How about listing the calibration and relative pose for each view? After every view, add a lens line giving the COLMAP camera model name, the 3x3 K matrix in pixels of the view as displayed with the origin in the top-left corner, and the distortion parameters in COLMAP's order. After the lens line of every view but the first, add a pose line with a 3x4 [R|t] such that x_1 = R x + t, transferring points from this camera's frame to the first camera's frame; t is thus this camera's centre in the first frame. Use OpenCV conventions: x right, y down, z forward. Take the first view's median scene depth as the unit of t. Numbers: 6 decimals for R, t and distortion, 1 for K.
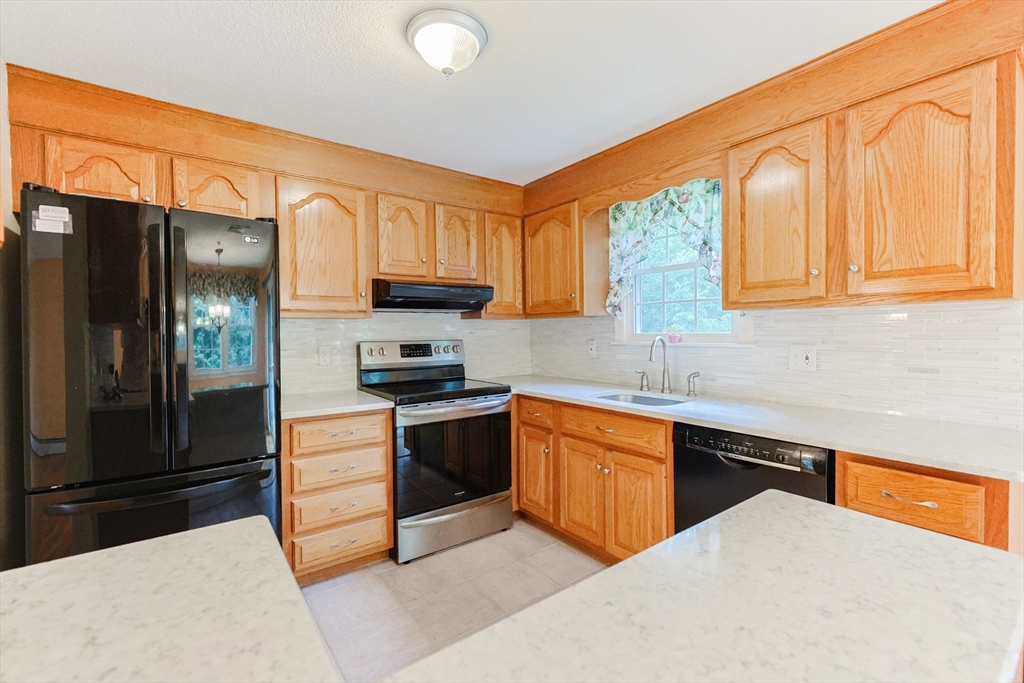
lens RADIAL K [[440.5, 0, 511.7], [0, 440.5, 339.5], [0, 0, 1]] dist [-0.001502, -0.000630]
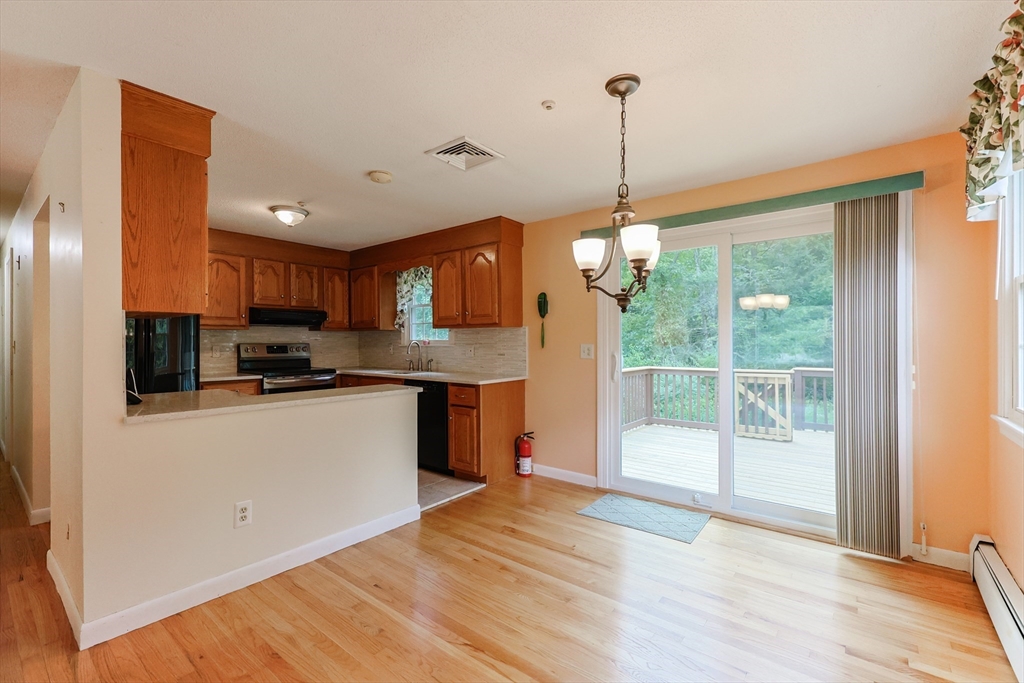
lens RADIAL K [[440.5, 0, 512.2], [0, 440.5, 341.4], [0, 0, 1]] dist [-0.001502, -0.000630]
pose [[0.966701, 0.007807, 0.255790, 0.224543], [-0.002407, 0.999768, -0.021418, 0.030016], [-0.255897, 0.020089, 0.966495, -0.866712]]
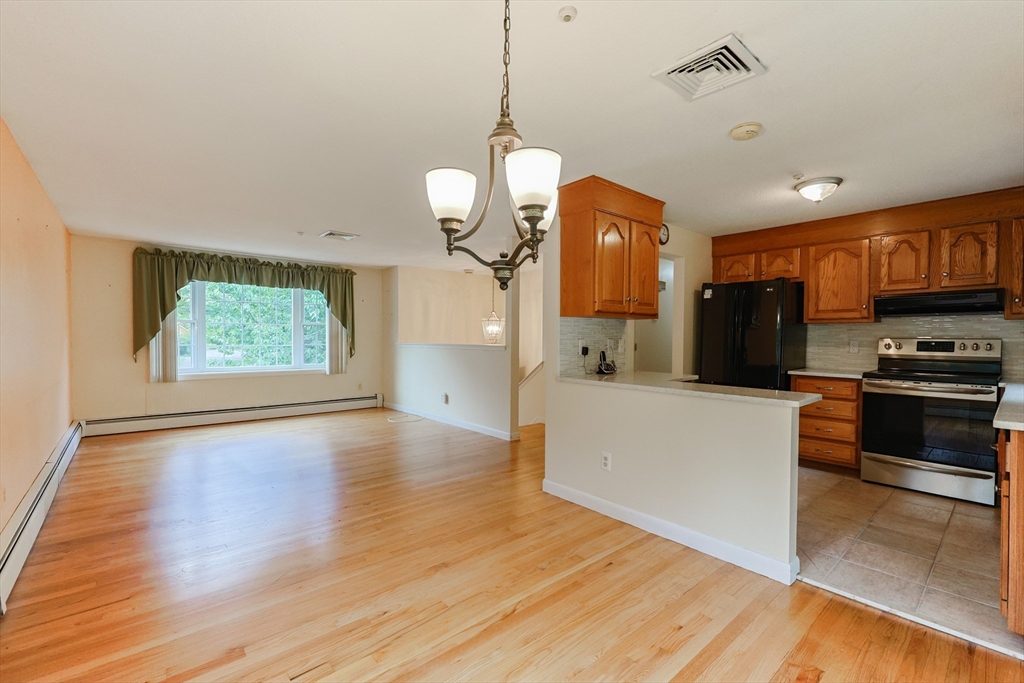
lens RADIAL K [[440.5, 0, 513.8], [0, 440.5, 349.6], [0, 0, 1]] dist [-0.001502, -0.000630]
pose [[0.080353, 0.039610, -0.995979, 0.985455], [-0.023474, 0.999008, 0.037837, 0.015726], [0.996490, 0.020339, 0.081203, -0.305041]]
